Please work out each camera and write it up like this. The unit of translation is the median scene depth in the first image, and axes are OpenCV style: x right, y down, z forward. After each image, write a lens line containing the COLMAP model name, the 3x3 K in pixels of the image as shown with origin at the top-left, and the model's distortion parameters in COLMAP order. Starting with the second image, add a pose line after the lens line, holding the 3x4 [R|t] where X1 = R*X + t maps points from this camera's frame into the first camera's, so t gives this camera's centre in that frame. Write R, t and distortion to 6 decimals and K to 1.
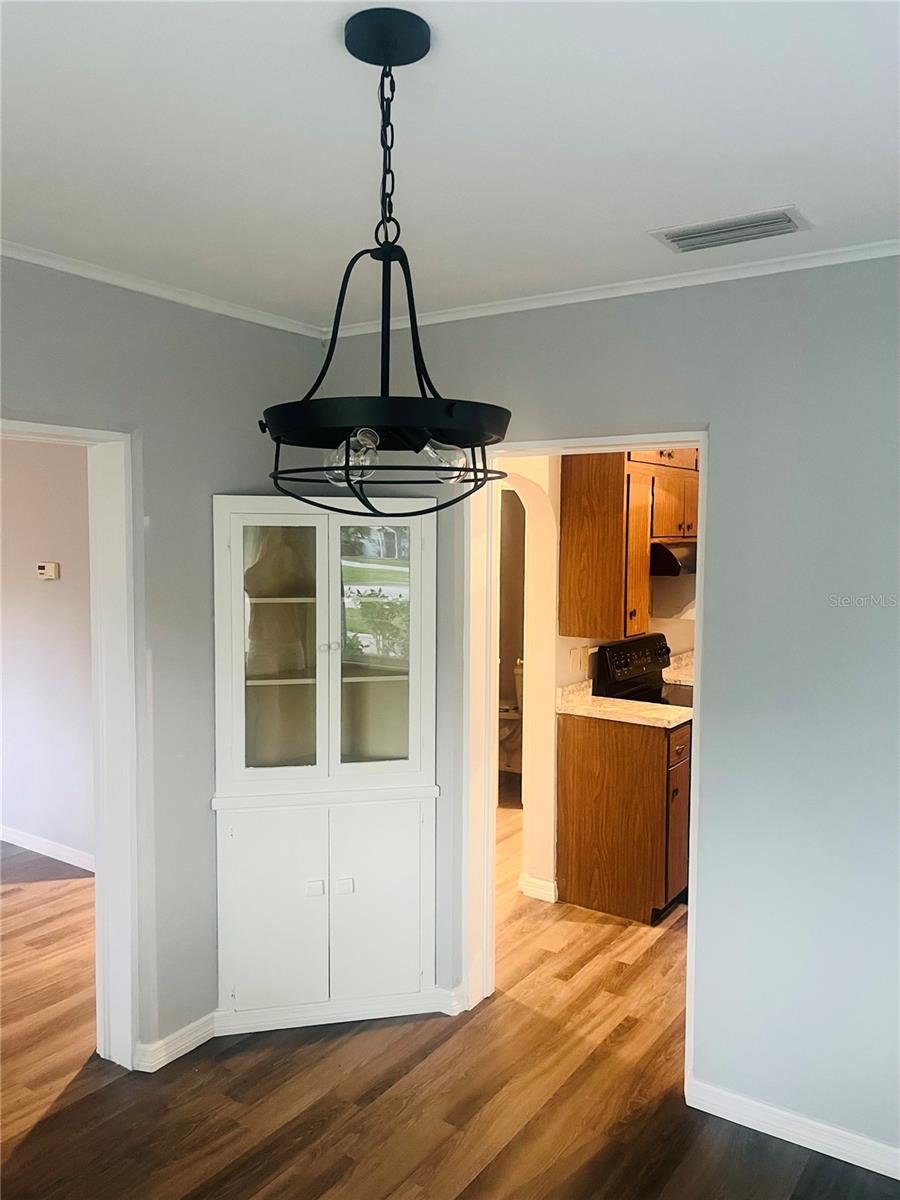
lens RADIAL K [[942.2, 0, 450.0], [0, 942.2, 600.0], [0, 0, 1]] dist [0.181515, -0.001747]
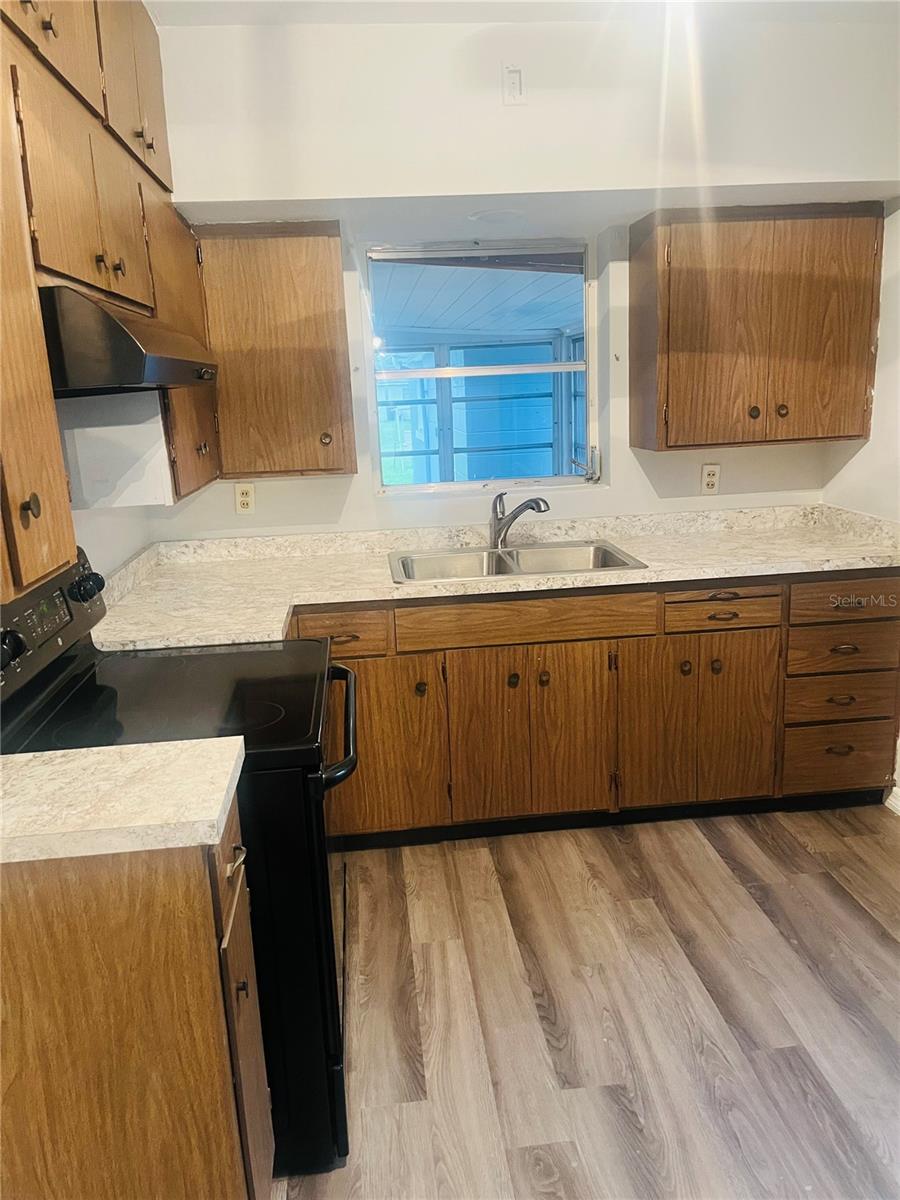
lens RADIAL K [[900.7, 0, 450.0], [0, 900.7, 600.0], [0, 0, 1]] dist [0.008350, 0.003110]
pose [[0.757931, -0.190588, 0.623873, 0.107943], [0.098392, 0.978827, 0.179490, 0.003298], [-0.644872, -0.074657, 0.760635, 0.686333]]
